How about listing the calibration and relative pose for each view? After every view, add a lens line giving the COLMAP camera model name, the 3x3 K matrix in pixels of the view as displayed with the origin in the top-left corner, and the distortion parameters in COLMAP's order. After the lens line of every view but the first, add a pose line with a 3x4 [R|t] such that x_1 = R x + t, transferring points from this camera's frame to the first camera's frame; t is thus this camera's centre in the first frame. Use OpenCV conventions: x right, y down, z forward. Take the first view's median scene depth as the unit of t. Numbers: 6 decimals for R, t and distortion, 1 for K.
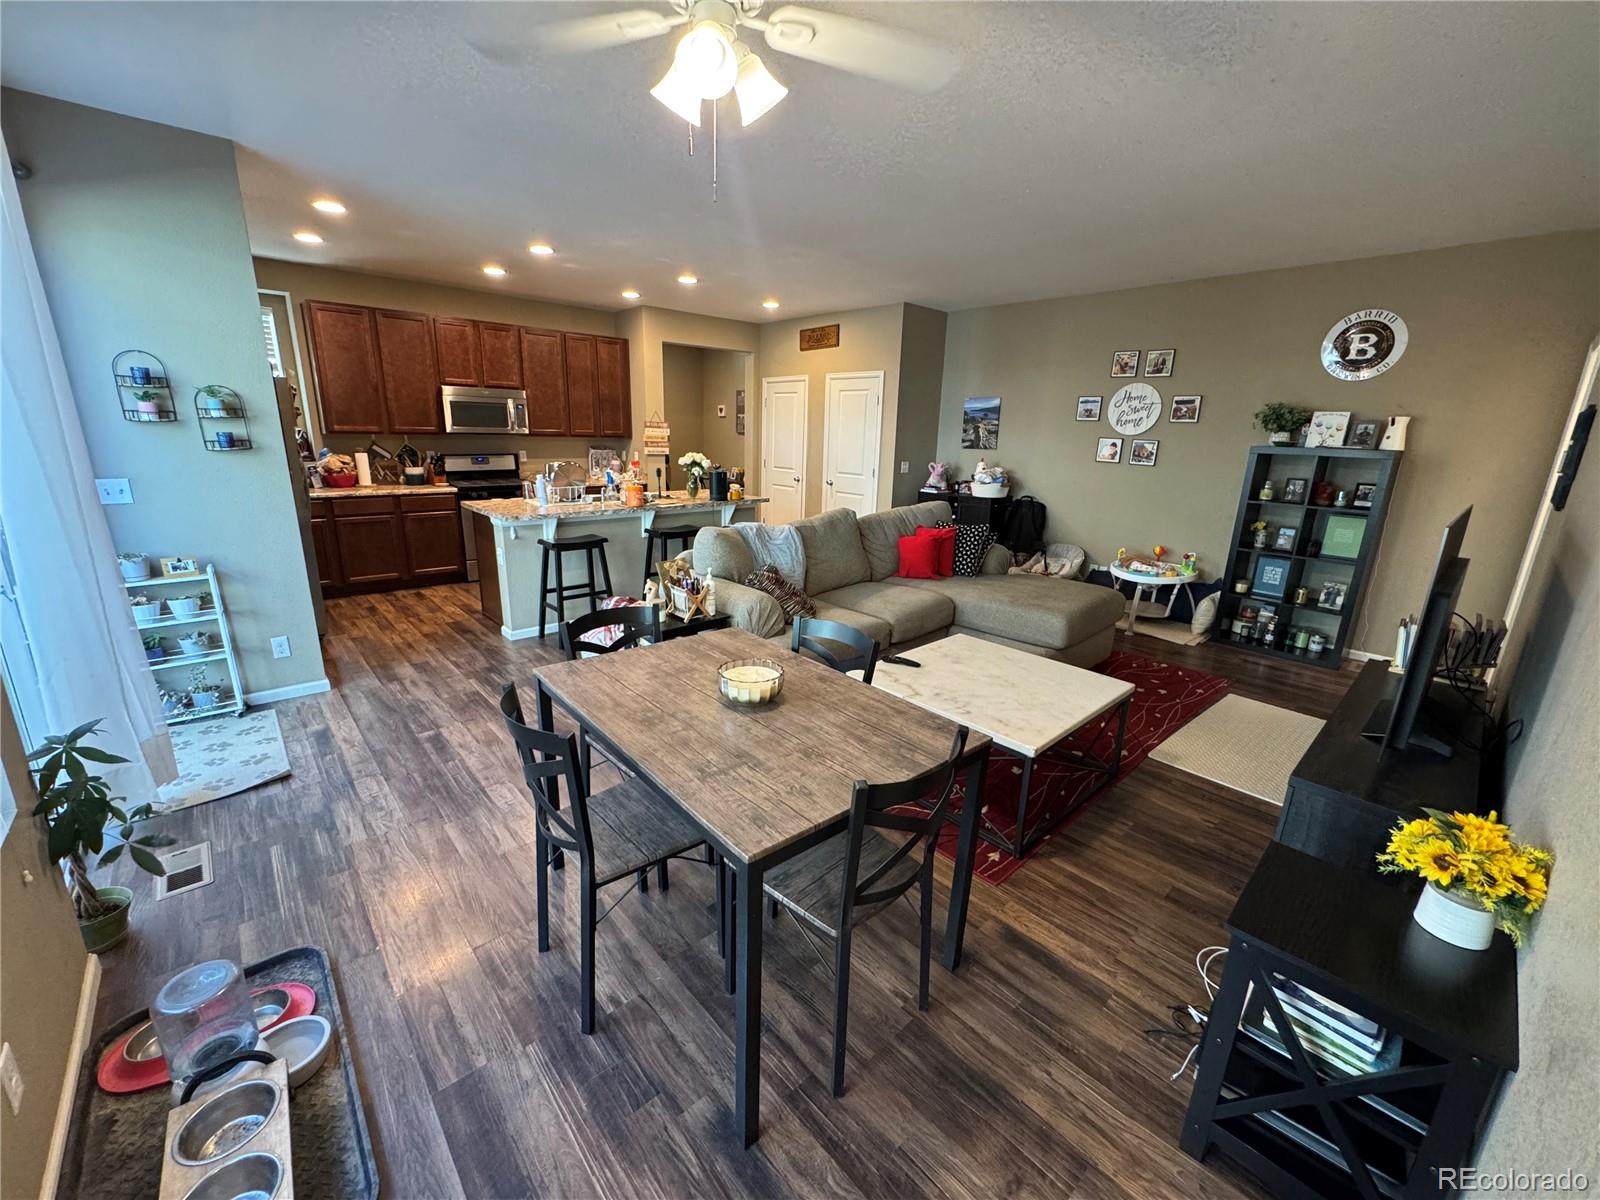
lens RADIAL K [[638.3, 0, 801.6], [0, 638.3, 600.0], [0, 0, 1]] dist [-0.003611, -0.000360]
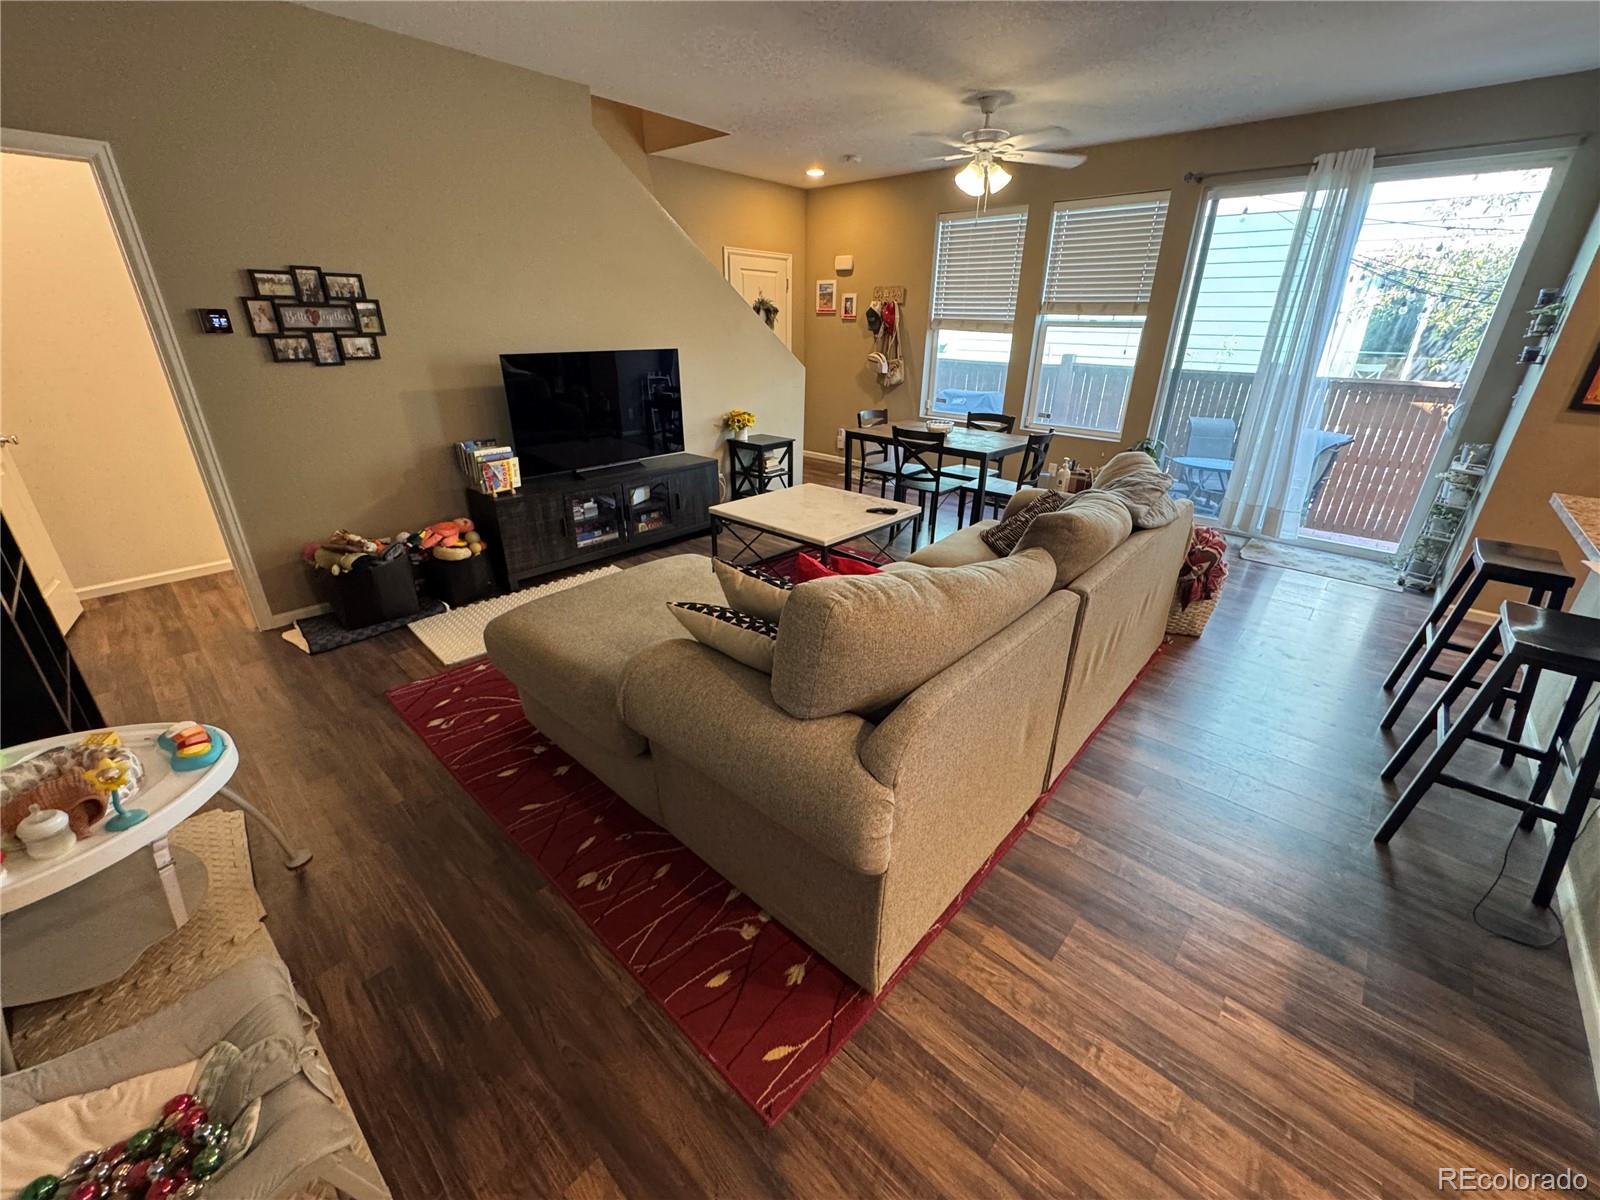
lens RADIAL K [[638.3, 0, 801.6], [0, 638.3, 600.0], [0, 0, 1]] dist [-0.003611, -0.000360]
pose [[-0.995387, -0.000163, -0.095943, 0.248051], [-0.060146, 0.780165, 0.622676, -0.310375], [0.074750, 0.625574, -0.776575, 1.191893]]
